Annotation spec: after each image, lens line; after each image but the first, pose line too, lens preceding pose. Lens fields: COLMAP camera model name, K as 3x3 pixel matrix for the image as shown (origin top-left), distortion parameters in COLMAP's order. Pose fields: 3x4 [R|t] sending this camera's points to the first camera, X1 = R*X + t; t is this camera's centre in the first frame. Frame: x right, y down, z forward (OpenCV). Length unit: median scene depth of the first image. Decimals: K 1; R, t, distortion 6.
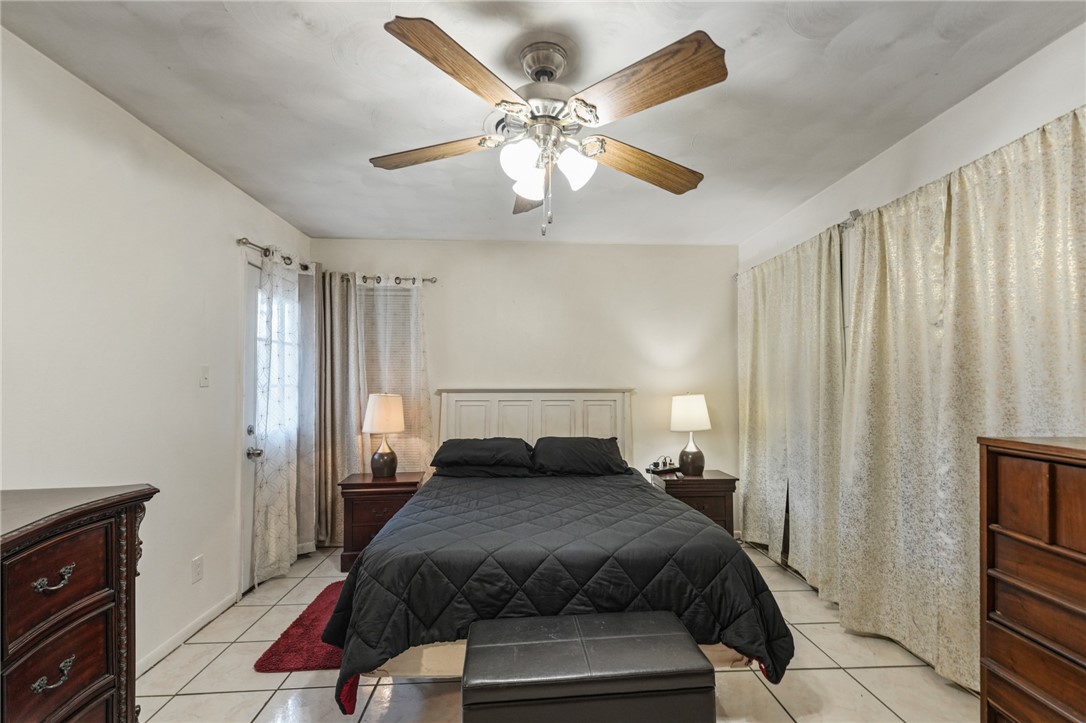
lens RADIAL K [[483.4, 0, 551.8], [0, 483.4, 370.3], [0, 0, 1]] dist [-0.000321, 0.000773]
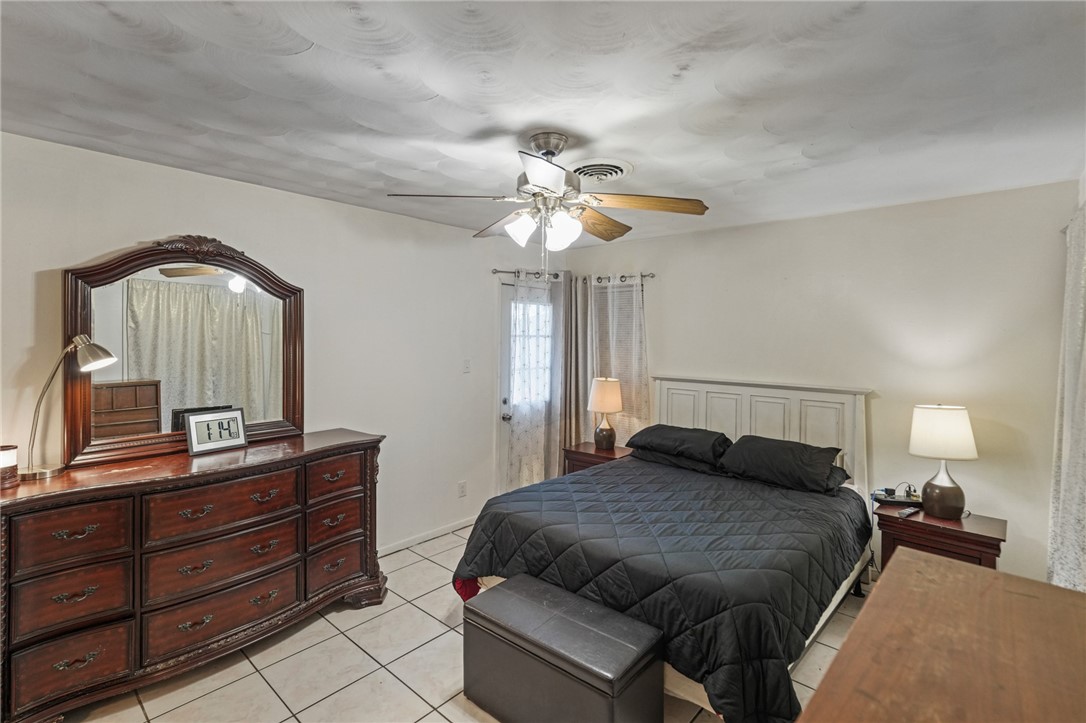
lens RADIAL K [[483.4, 0, 519.5], [0, 483.4, 338.5], [0, 0, 1]] dist [-0.000321, 0.000773]
pose [[0.699484, 0.005762, -0.714625, 0.376592], [0.005936, 0.999886, 0.013871, -0.071190], [0.714624, -0.013944, 0.699370, 0.031621]]
